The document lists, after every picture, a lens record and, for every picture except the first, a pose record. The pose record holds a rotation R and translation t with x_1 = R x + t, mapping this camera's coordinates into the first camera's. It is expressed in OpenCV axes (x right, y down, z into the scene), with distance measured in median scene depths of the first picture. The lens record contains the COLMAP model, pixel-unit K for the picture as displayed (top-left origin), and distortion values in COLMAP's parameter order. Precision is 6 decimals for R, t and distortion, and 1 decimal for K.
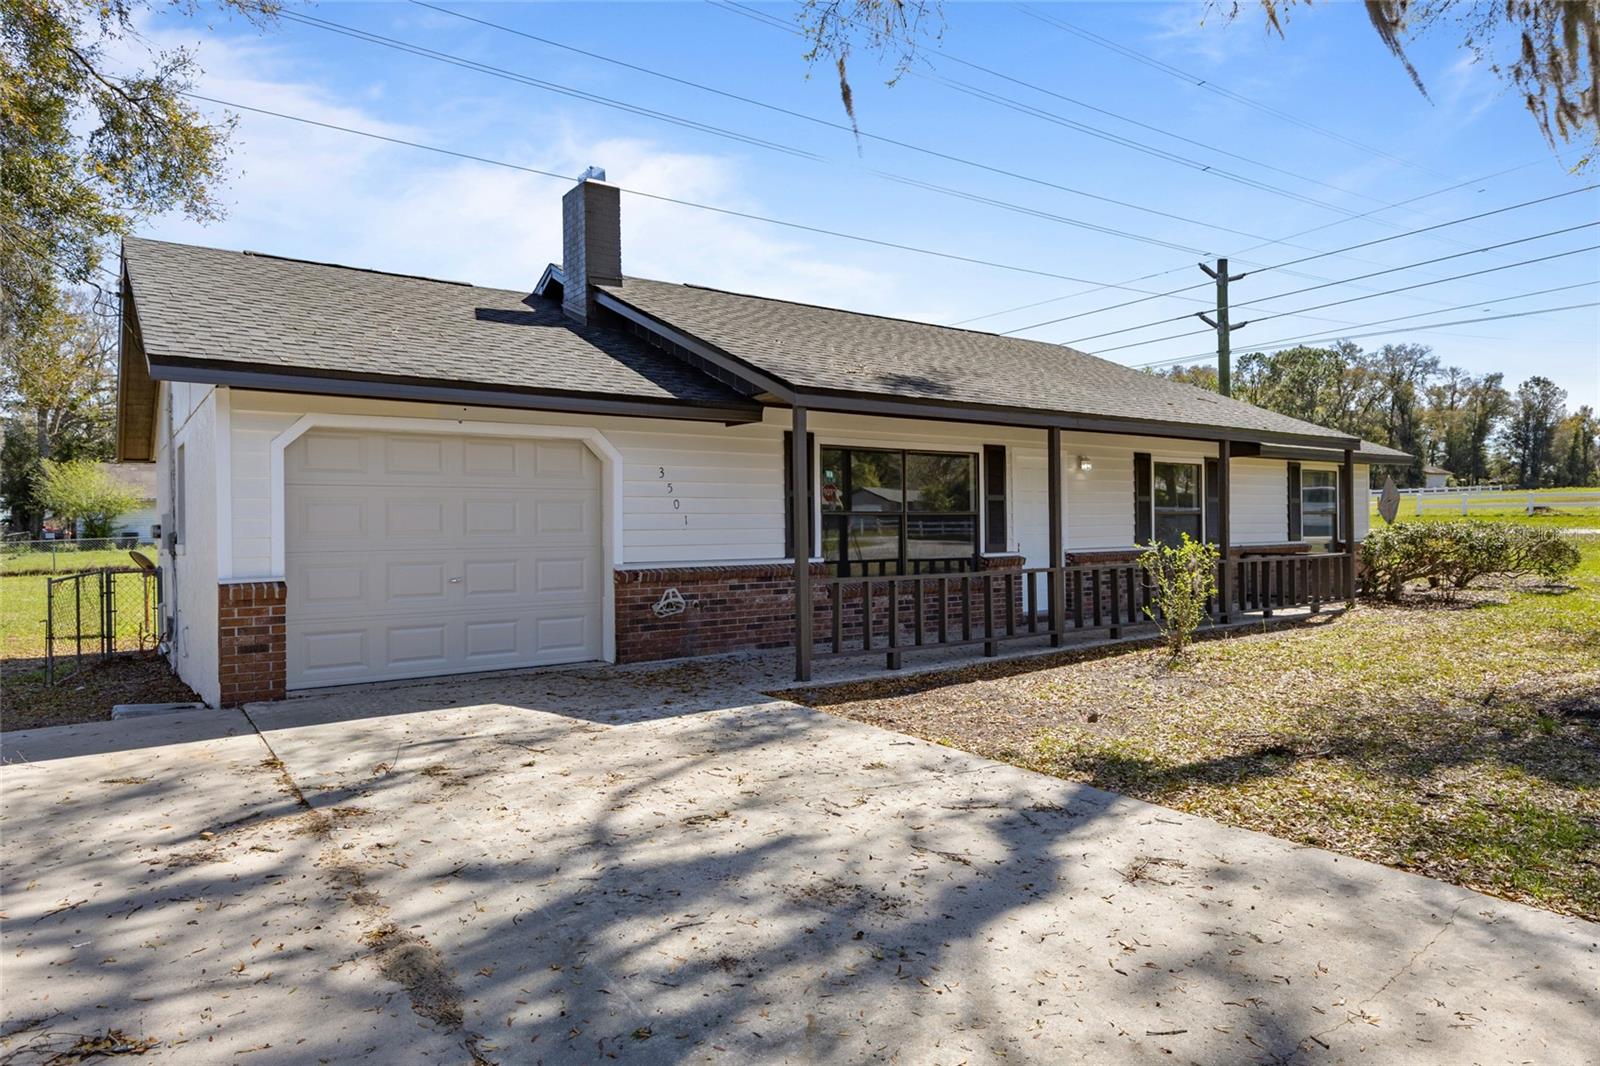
lens RADIAL K [[949.1, 0, 800.0], [0, 949.1, 533.0], [0, 0, 1]] dist [-0.006492, -0.001077]
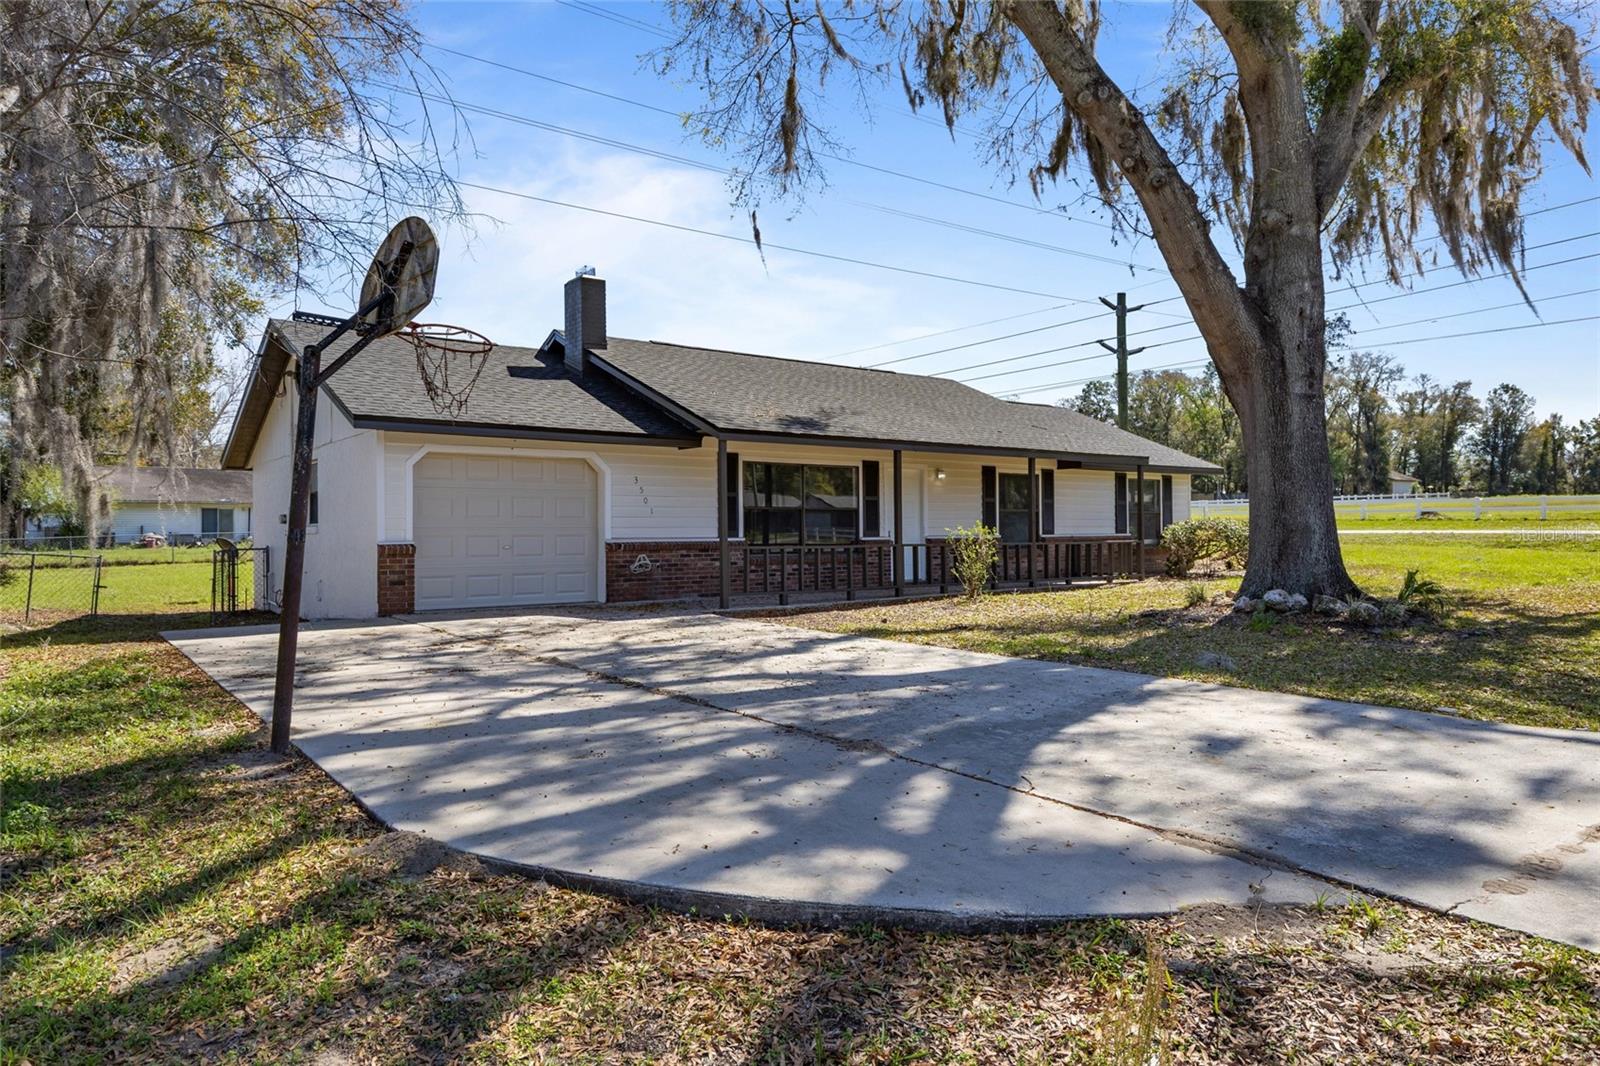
lens RADIAL K [[990.9, 0, 800.0], [0, 990.9, 533.0], [0, 0, 1]] dist [0.002852, 0.000244]
pose [[0.999394, 0.002771, 0.034701, 0.047929], [-0.002531, 0.999973, -0.006961, 0.024351], [-0.034720, 0.006869, 0.999373, -0.458334]]
